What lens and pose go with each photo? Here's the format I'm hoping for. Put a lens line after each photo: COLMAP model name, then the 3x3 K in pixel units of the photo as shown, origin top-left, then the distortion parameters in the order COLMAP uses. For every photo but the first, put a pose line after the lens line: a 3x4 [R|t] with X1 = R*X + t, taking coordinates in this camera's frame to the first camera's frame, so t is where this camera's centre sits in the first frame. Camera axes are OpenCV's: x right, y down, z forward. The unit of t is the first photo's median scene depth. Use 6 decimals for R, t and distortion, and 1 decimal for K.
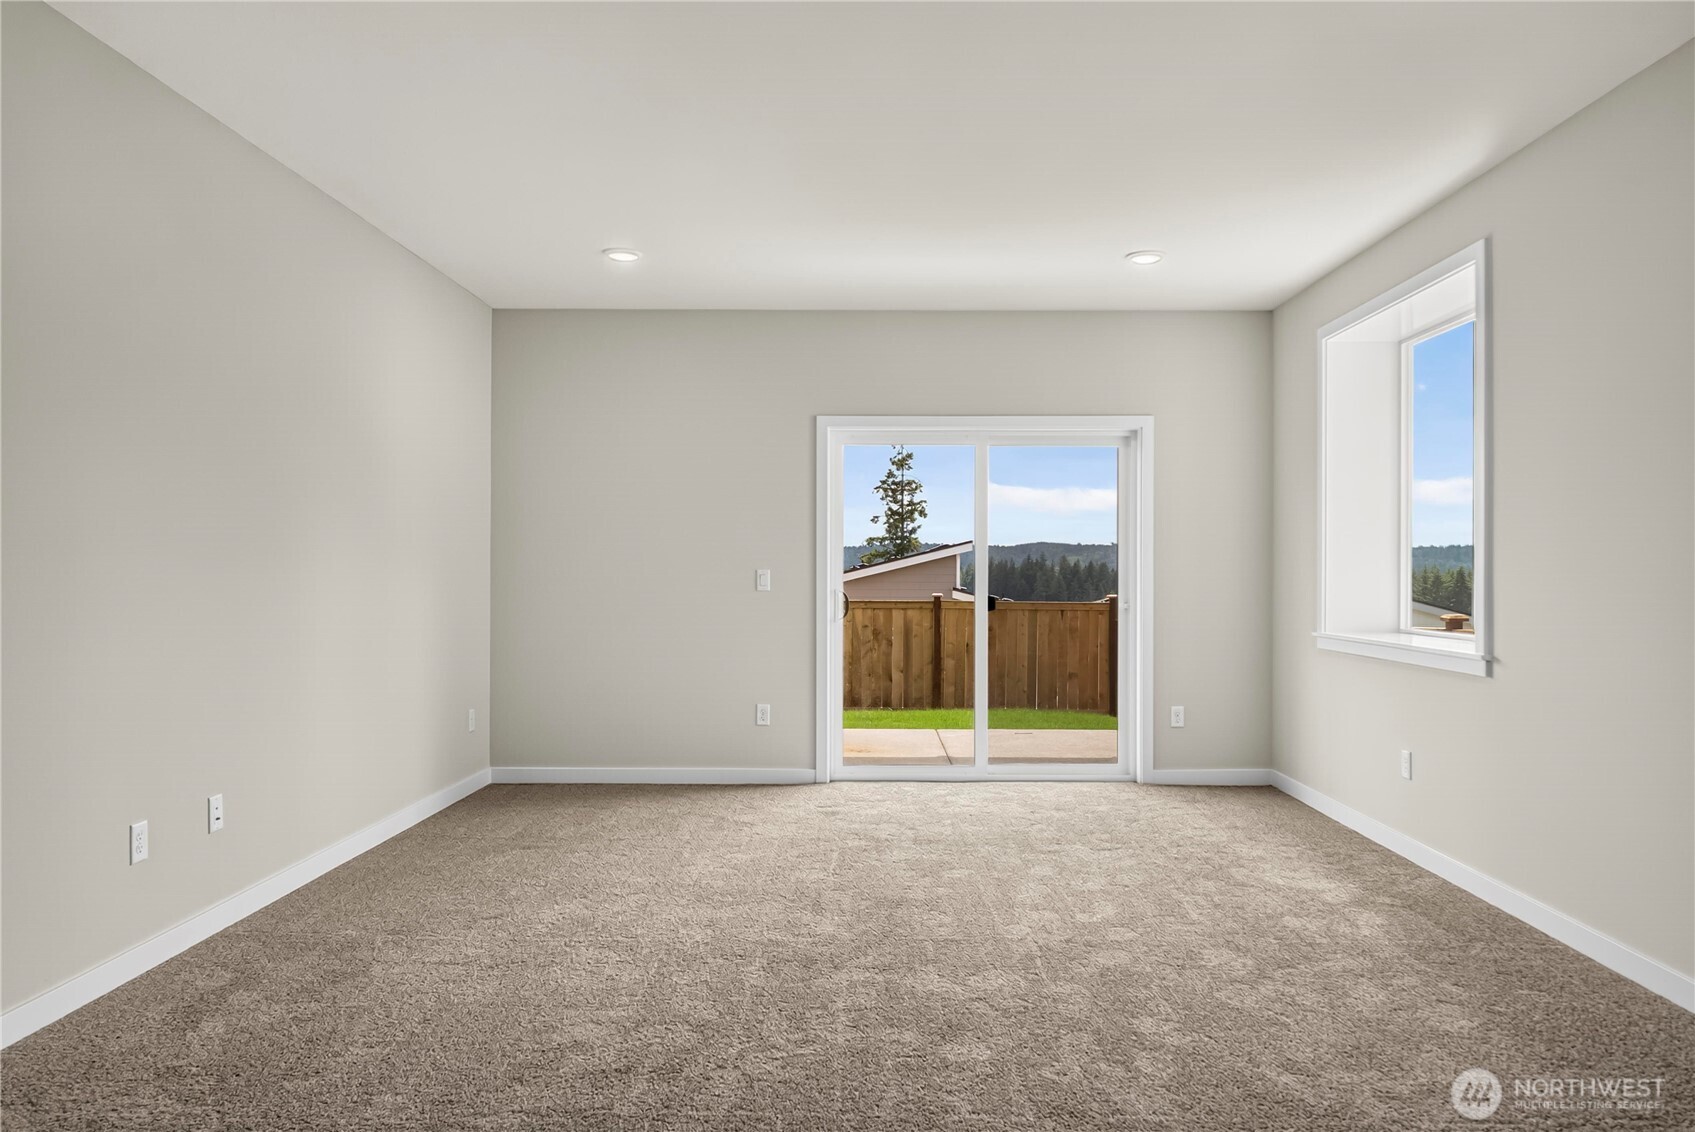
lens RADIAL K [[1122.4, 0, 851.0], [0, 1122.4, 569.6], [0, 0, 1]] dist [0.003306, 0.000340]
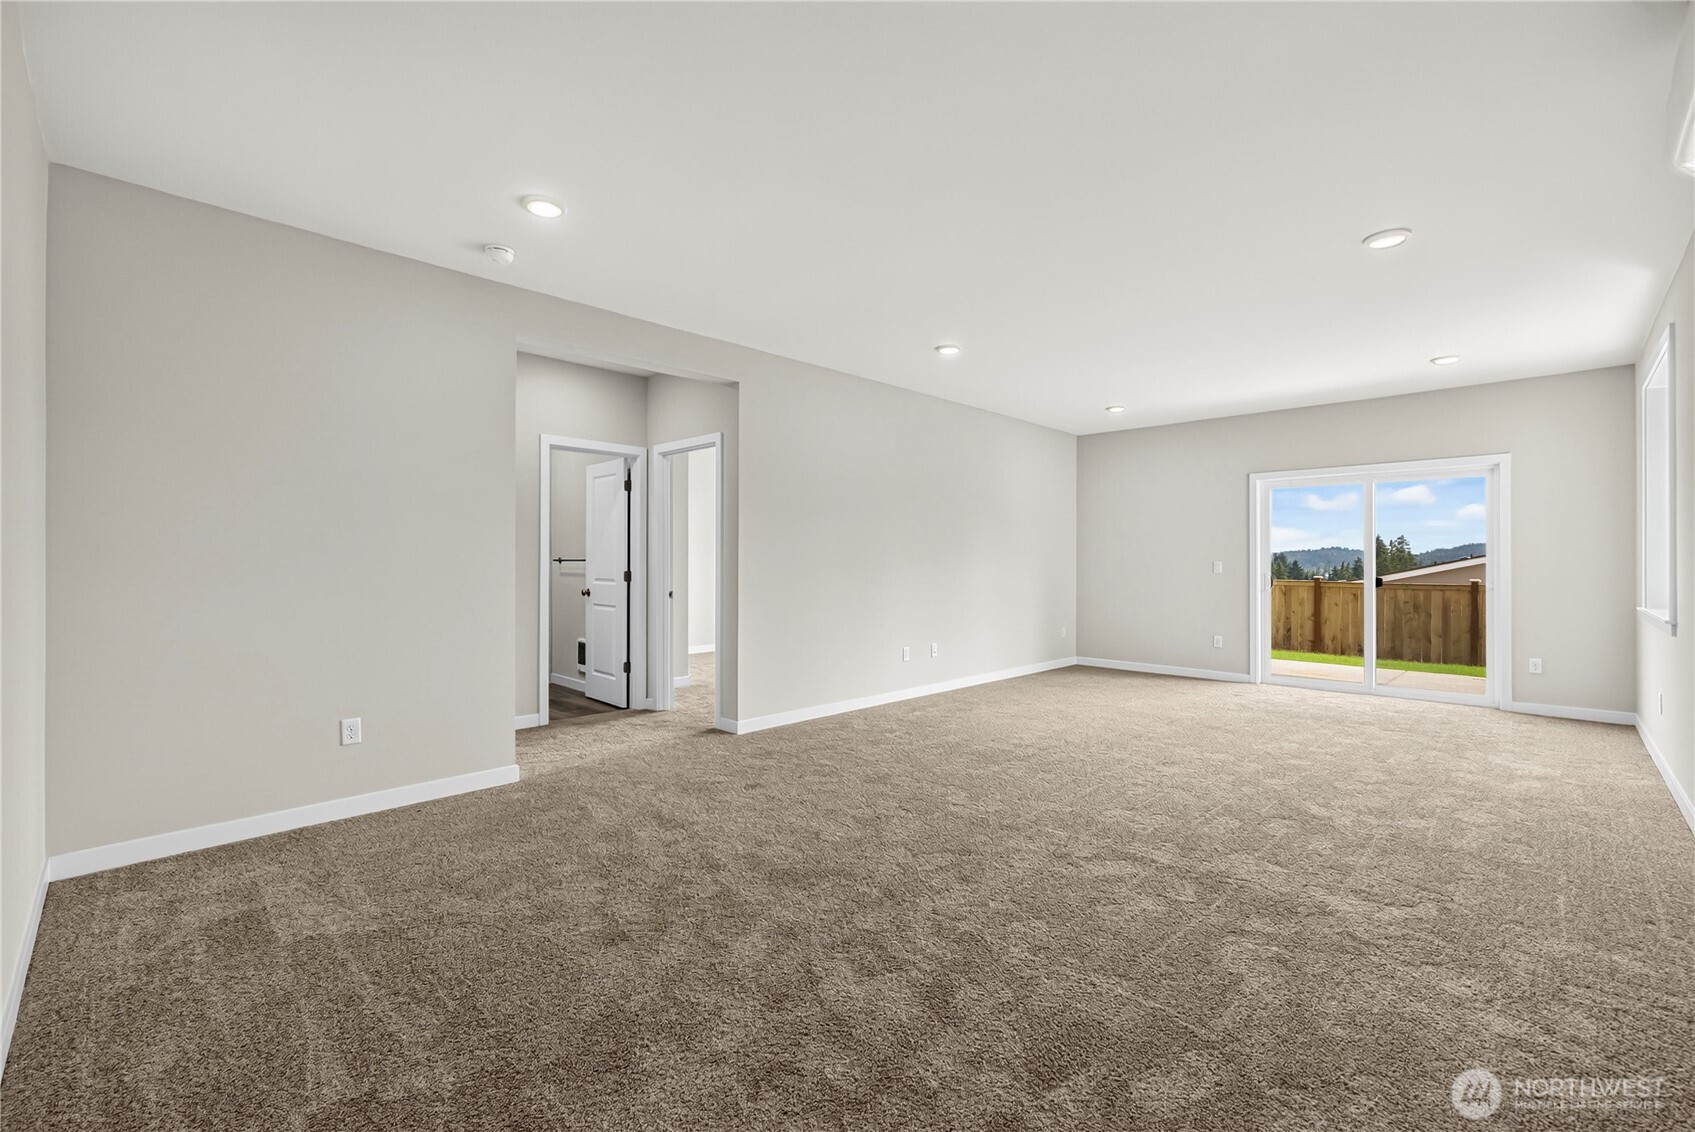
lens RADIAL K [[682.7, 0, 857.3], [0, 682.7, 552.2], [0, 0, 1]] dist [-0.003200, -0.000284]
pose [[0.724335, -0.010349, -0.689370, 0.259285], [0.000775, 0.999899, -0.014197, 0.000705], [0.689447, 0.009750, 0.724270, -0.195786]]
